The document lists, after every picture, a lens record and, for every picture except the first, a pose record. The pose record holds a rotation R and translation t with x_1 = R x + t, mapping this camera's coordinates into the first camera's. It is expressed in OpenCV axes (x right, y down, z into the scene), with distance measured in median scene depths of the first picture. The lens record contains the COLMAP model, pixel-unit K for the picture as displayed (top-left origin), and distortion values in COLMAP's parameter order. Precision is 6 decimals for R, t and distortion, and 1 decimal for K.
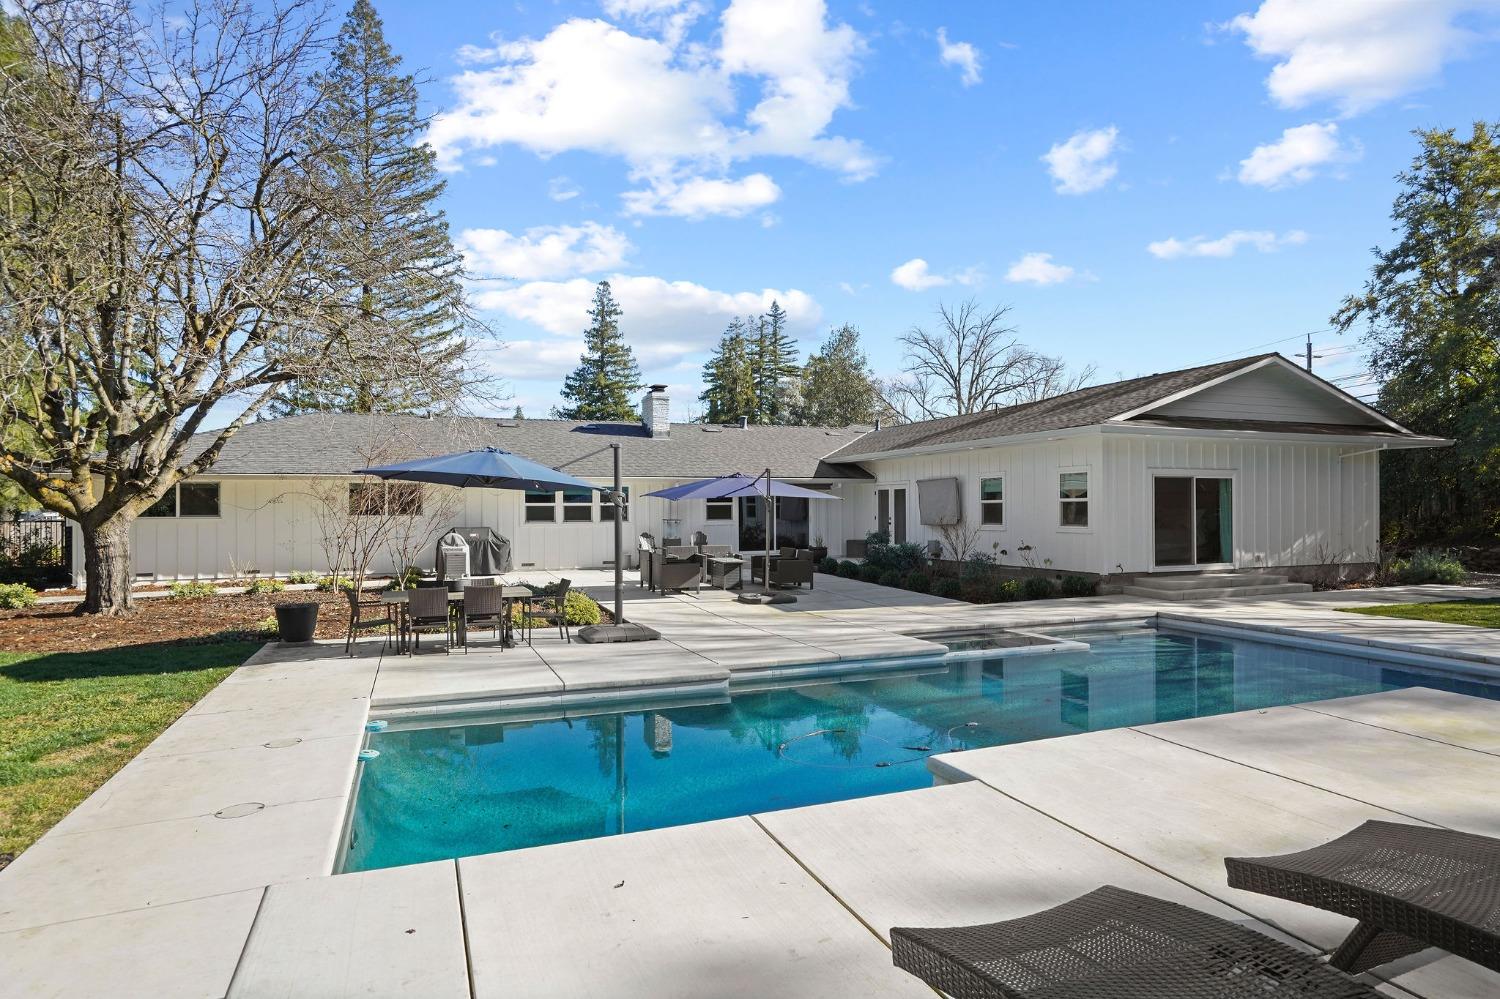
lens RADIAL K [[883.2, 0, 764.7], [0, 883.2, 496.9], [0, 0, 1]] dist [-0.031271, 0.027324]
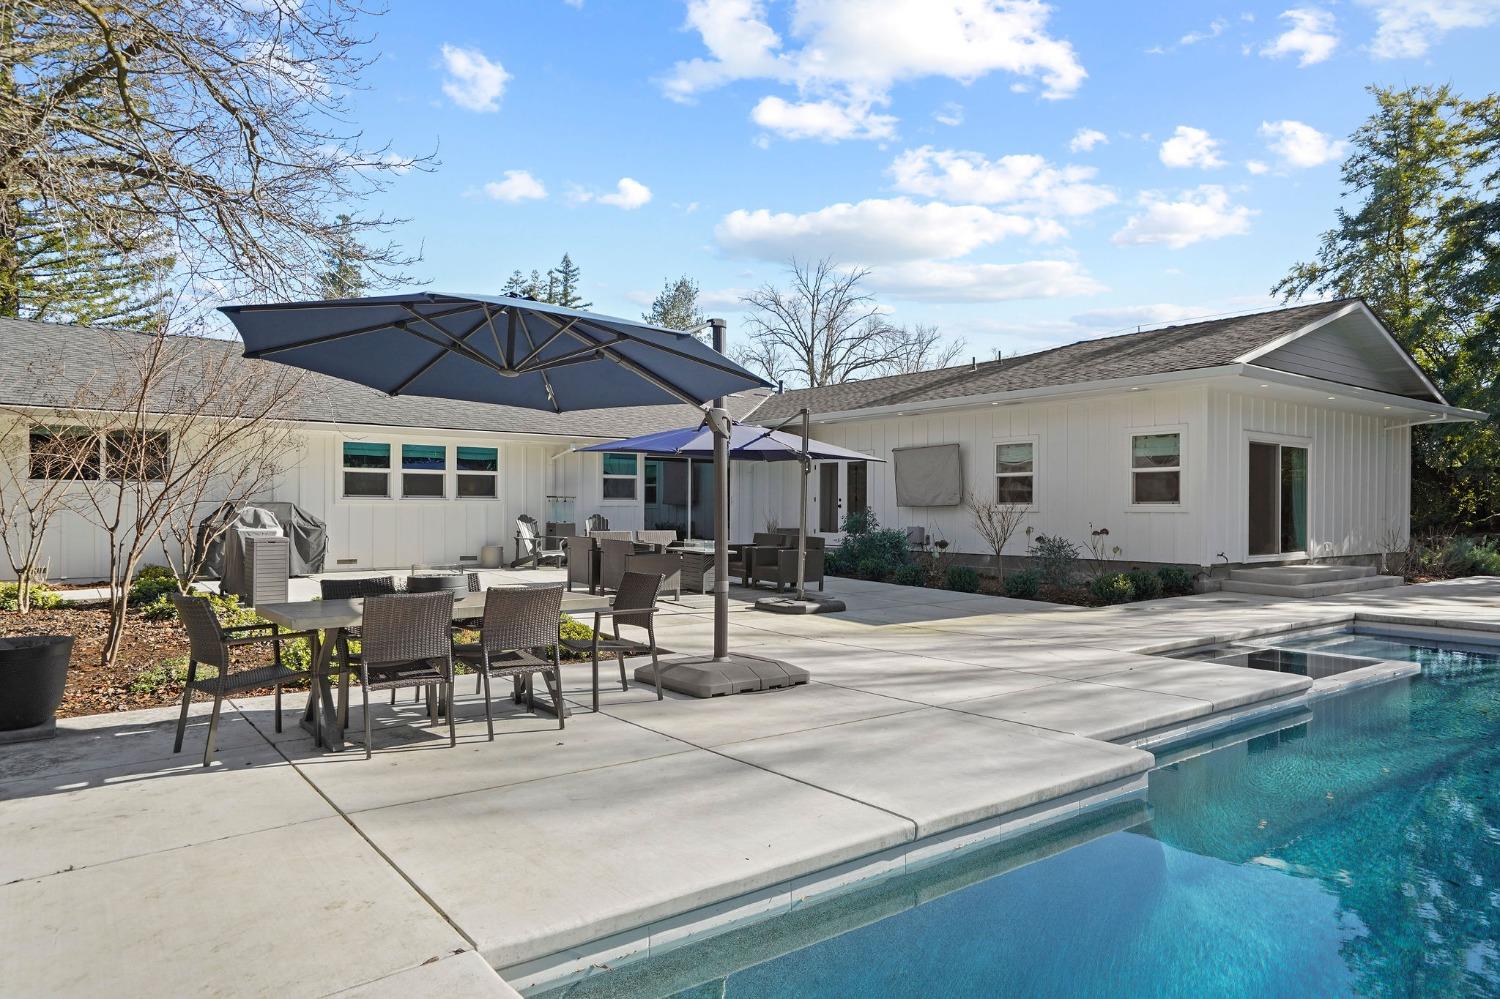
lens RADIAL K [[916.3, 0, 729.1], [0, 916.3, 527.5], [0, 0, 1]] dist [-0.013756, 0.005509]
pose [[0.962760, 0.004139, 0.270327, -0.166493], [-0.012017, 0.999550, 0.027497, 0.027363], [-0.270091, -0.029721, 0.962376, 0.250675]]
